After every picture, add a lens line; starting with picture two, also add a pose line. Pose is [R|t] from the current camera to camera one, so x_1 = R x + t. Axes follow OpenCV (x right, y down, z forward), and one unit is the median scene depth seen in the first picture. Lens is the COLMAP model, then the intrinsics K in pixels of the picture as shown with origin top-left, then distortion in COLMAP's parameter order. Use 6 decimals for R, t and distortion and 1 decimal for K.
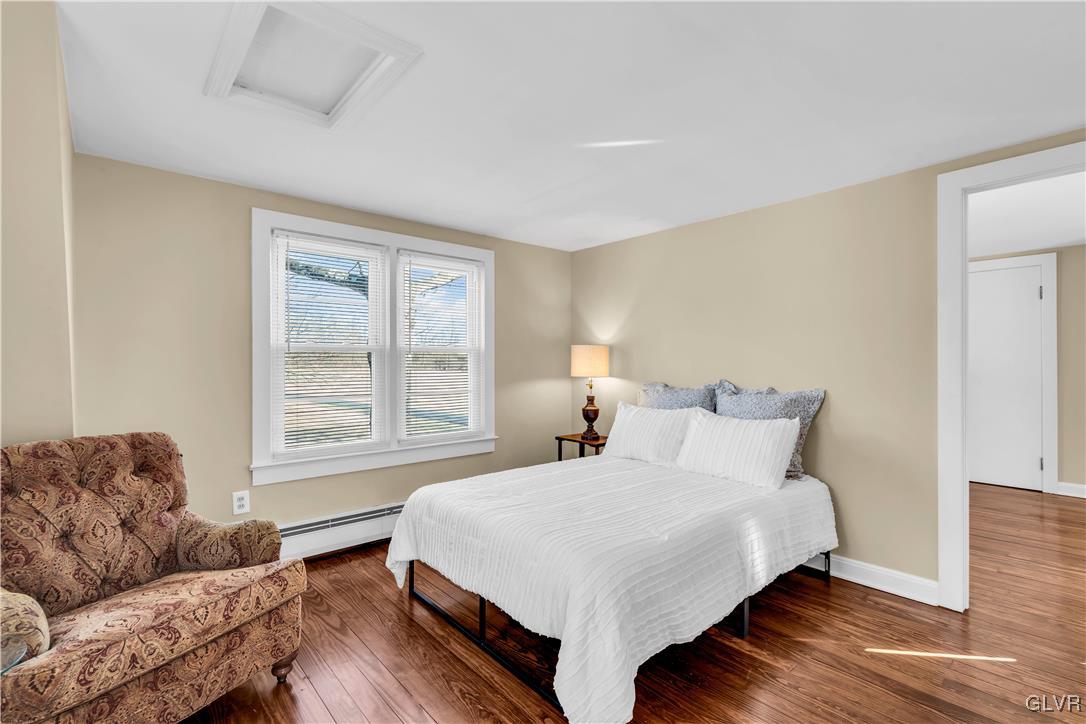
lens RADIAL K [[496.3, 0, 543.0], [0, 496.3, 362.0], [0, 0, 1]] dist [0.001347, 0.000443]
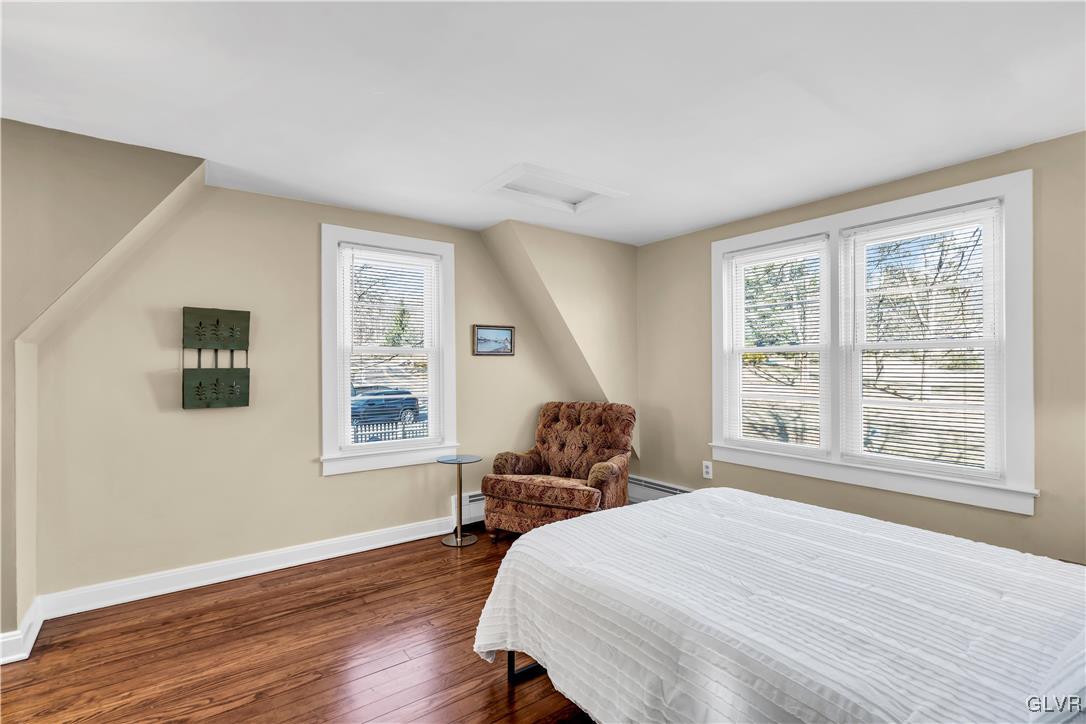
lens RADIAL K [[496.3, 0, 543.0], [0, 496.3, 362.0], [0, 0, 1]] dist [0.001347, 0.000443]
pose [[-0.079796, -0.005139, -0.996798, 0.729986], [0.003041, 0.999981, -0.005399, 0.003853], [0.996807, -0.003462, -0.079778, 0.667760]]
